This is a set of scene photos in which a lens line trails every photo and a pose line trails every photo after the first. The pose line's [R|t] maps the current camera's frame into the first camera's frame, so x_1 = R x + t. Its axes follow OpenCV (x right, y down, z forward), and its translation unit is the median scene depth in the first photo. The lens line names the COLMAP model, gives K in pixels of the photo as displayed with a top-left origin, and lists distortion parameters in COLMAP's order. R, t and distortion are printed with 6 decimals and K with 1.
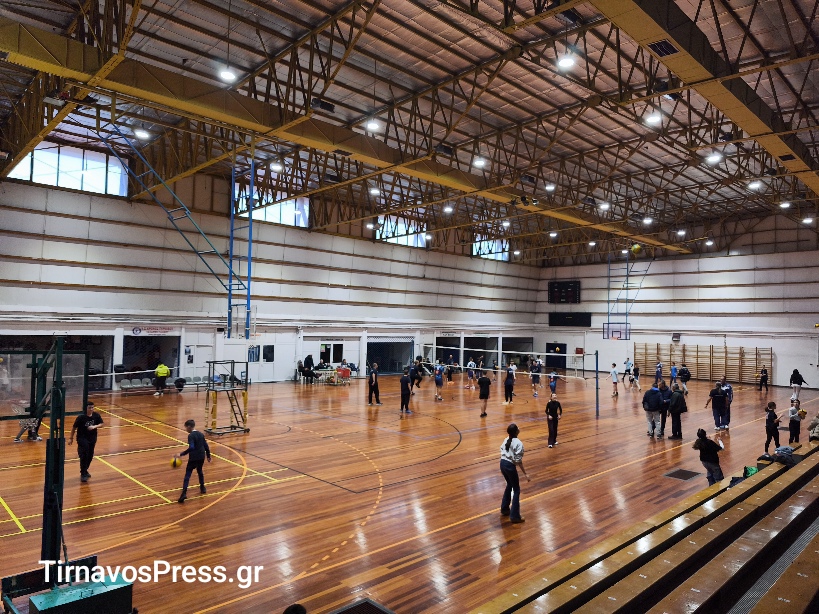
lens RADIAL K [[560.6, 0, 409.0], [0, 560.6, 309.4], [0, 0, 1]] dist [0.034155, 0.000002]
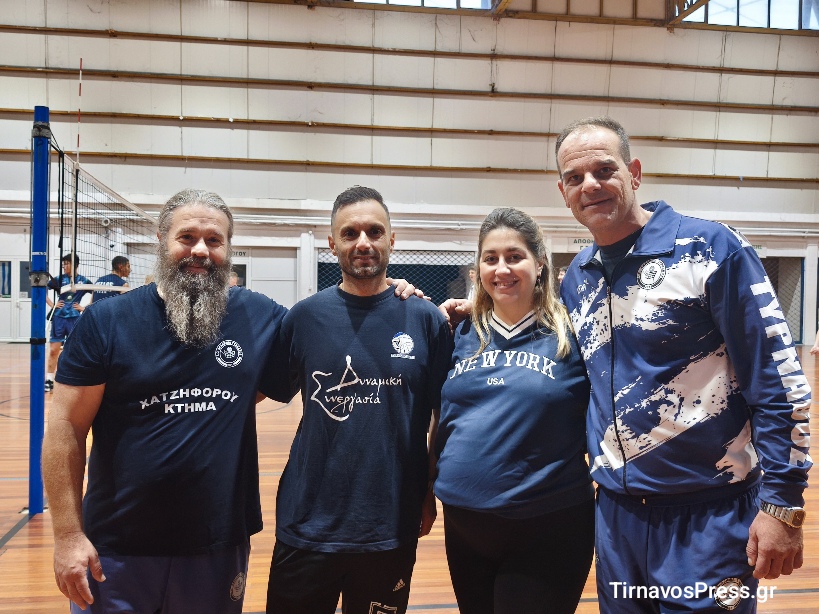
lens RADIAL K [[1022.0, 0, 408.2], [0, 1022.0, 303.3], [0, 0, 1]] dist [0.004195, 0.000000]
pose [[0.827929, 0.043688, -0.559129, 0.312546], [0.009841, 0.995676, 0.092371, 0.016797], [0.560747, -0.081979, 0.823919, 0.339955]]
